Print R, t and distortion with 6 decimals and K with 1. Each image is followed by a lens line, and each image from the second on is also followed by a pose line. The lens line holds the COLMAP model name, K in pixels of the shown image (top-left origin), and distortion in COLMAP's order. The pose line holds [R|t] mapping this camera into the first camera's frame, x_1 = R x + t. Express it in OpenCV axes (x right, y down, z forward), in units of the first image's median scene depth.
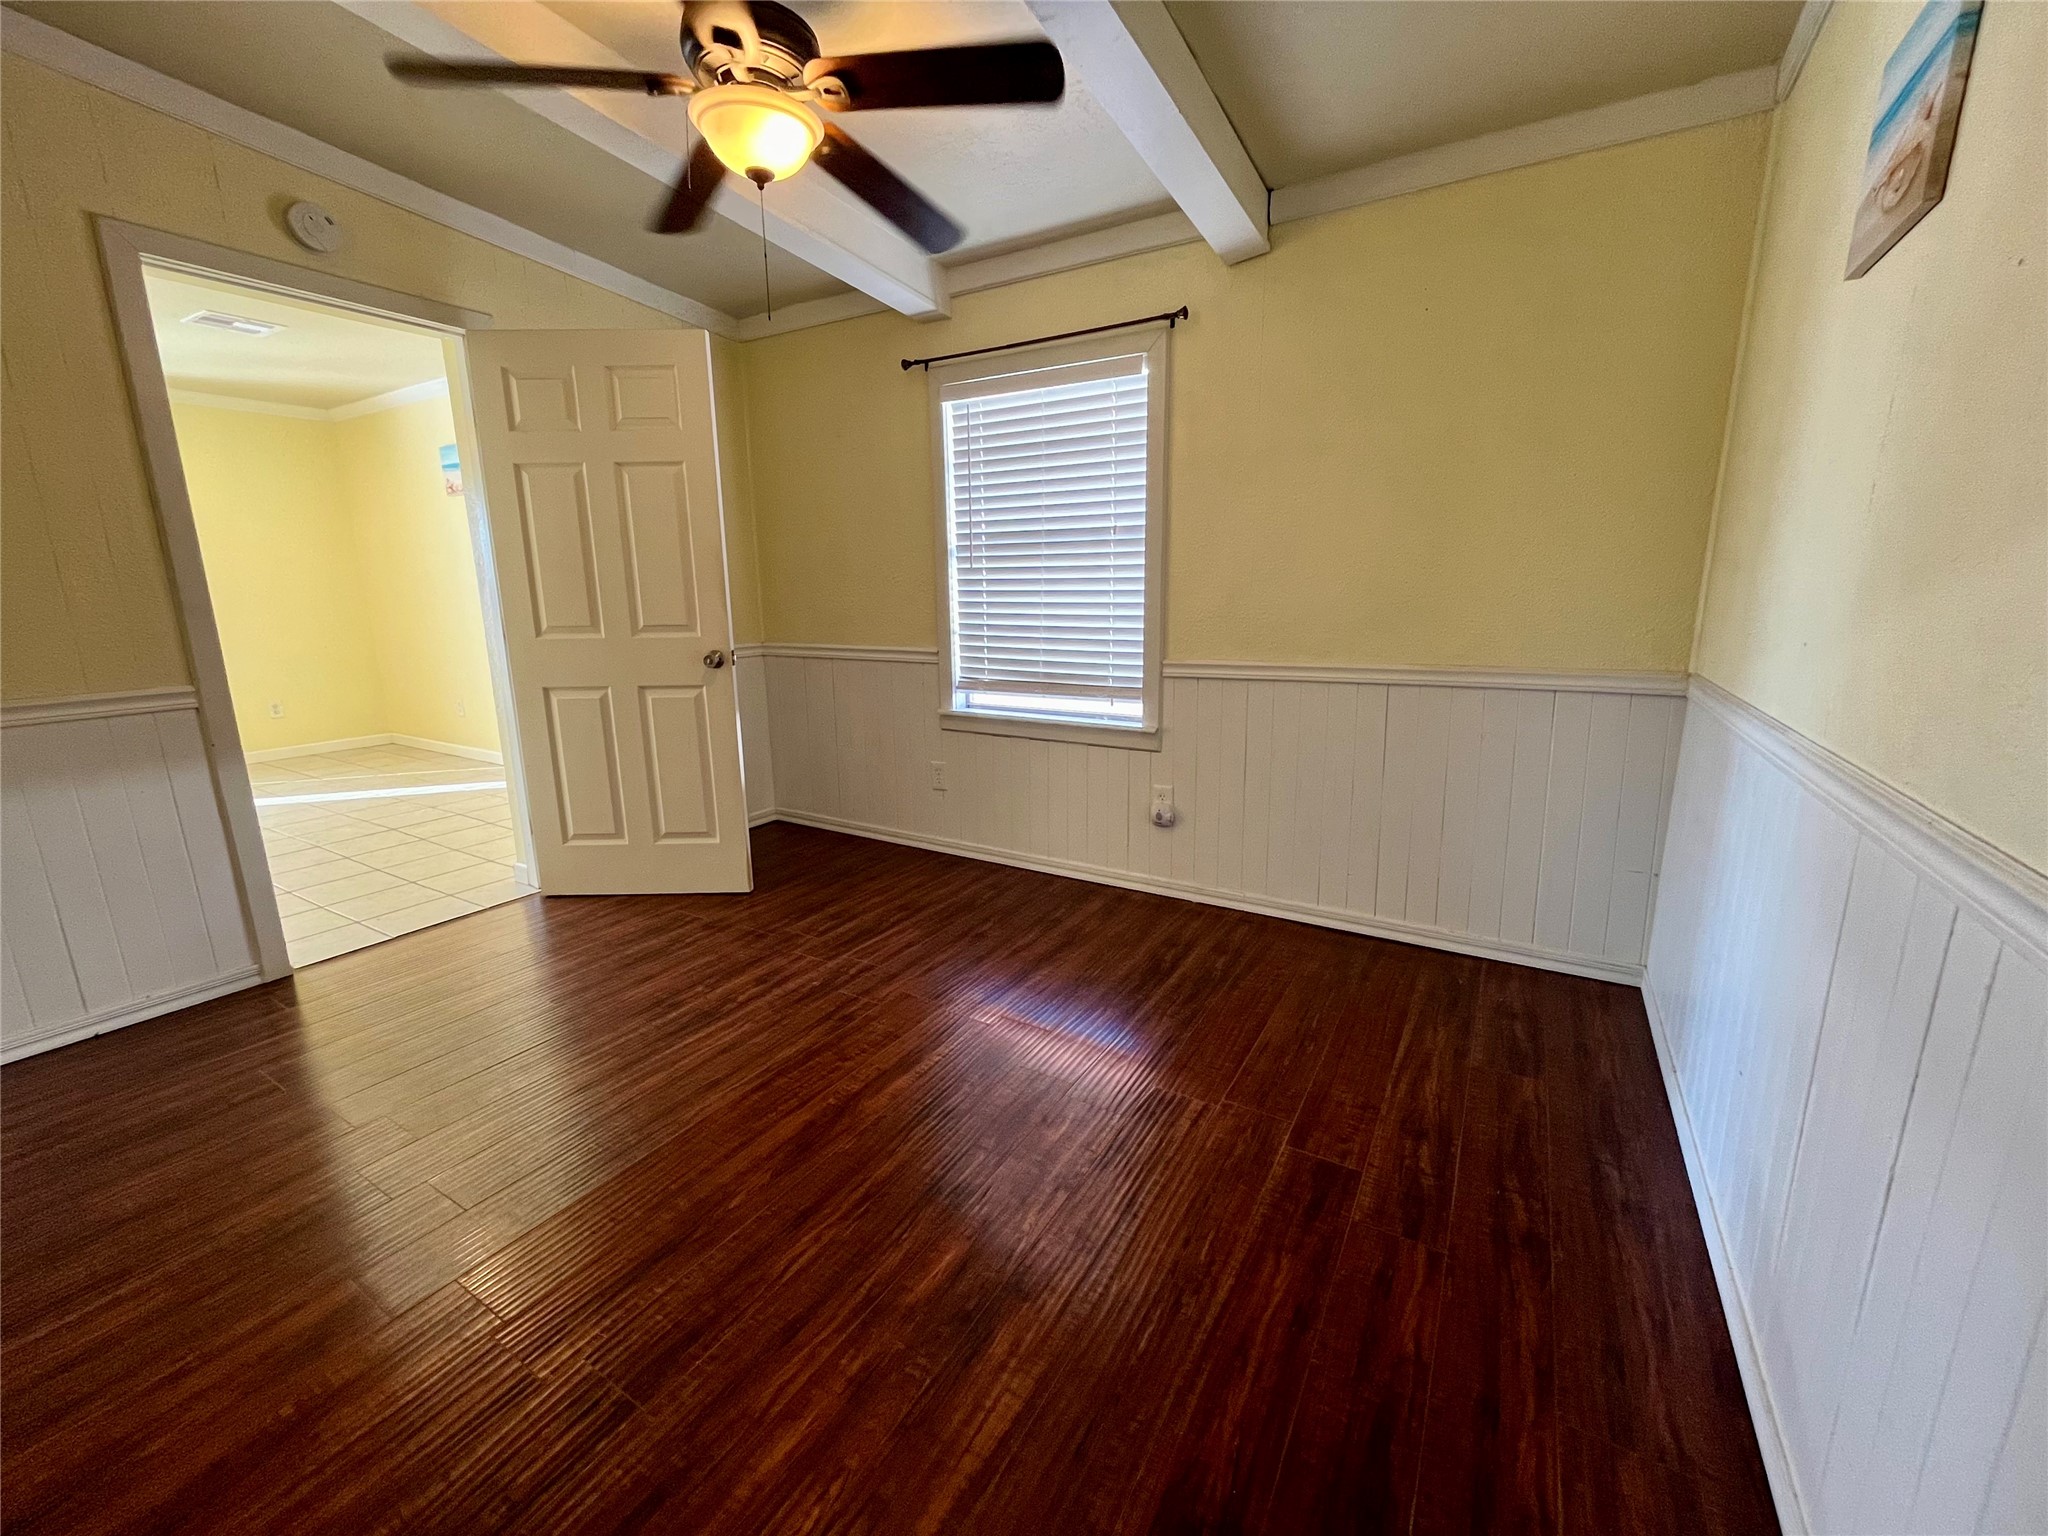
lens RADIAL K [[824.9, 0, 1023.5], [0, 824.9, 765.2], [0, 0, 1]] dist [-0.002431, 0.000040]
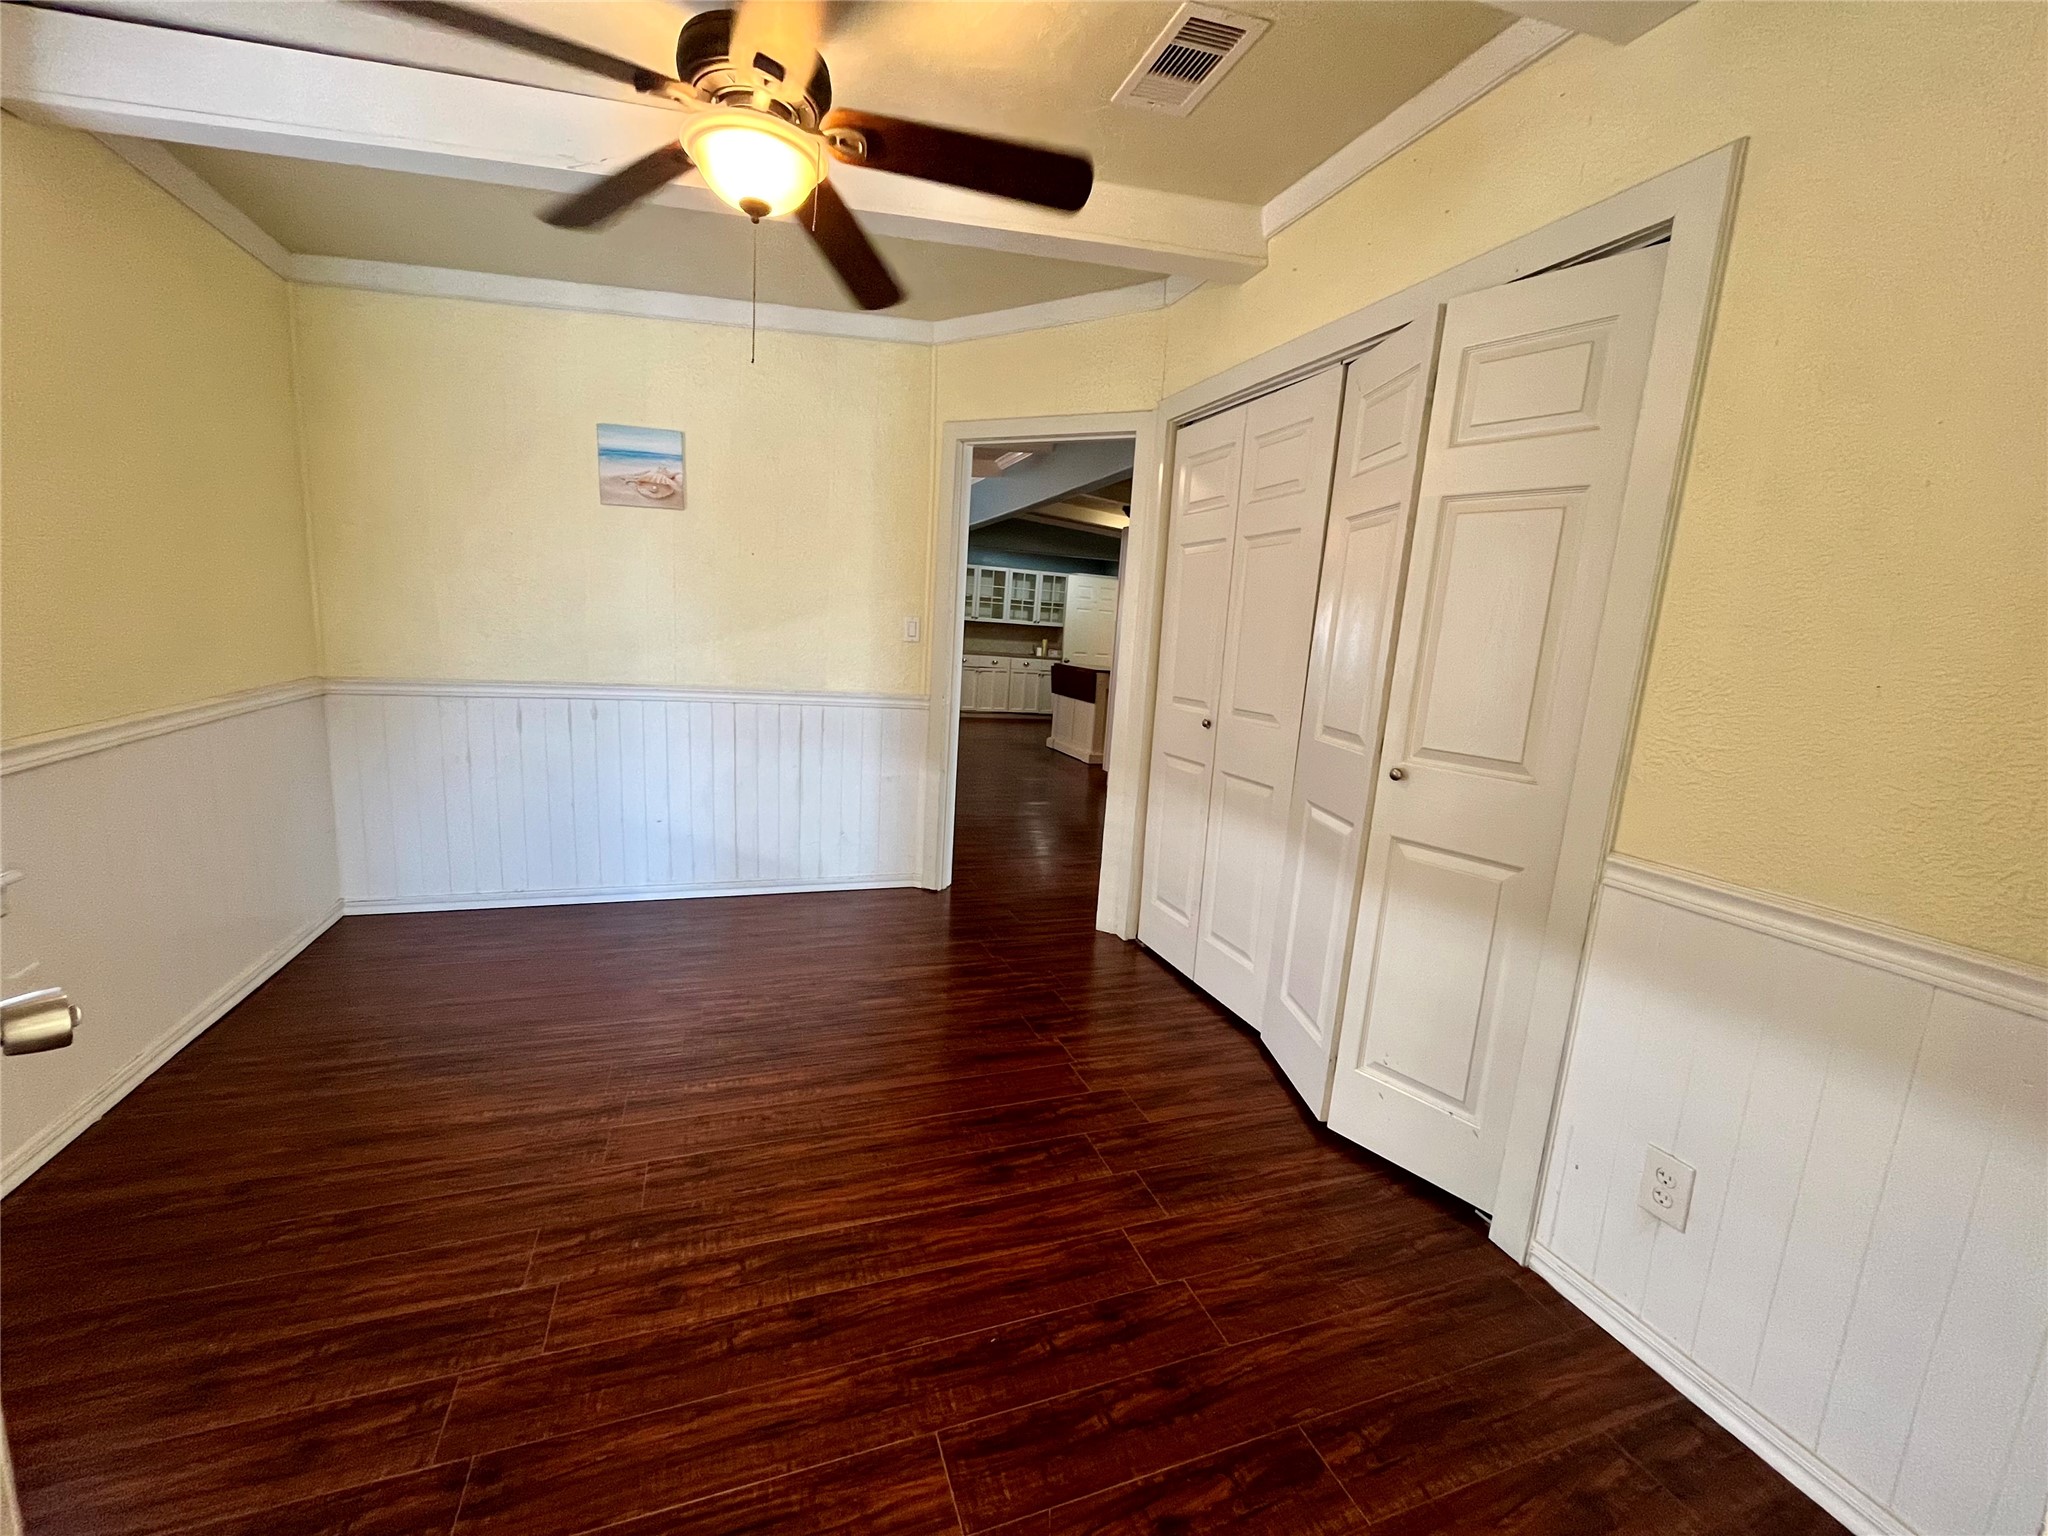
lens RADIAL K [[824.9, 0, 1023.5], [0, 824.9, 765.2], [0, 0, 1]] dist [-0.002431, 0.000040]
pose [[-0.775962, -0.145095, 0.613865, -0.834143], [0.083569, 0.940959, 0.328044, -0.283309], [-0.625219, 0.305850, -0.718023, 1.151676]]
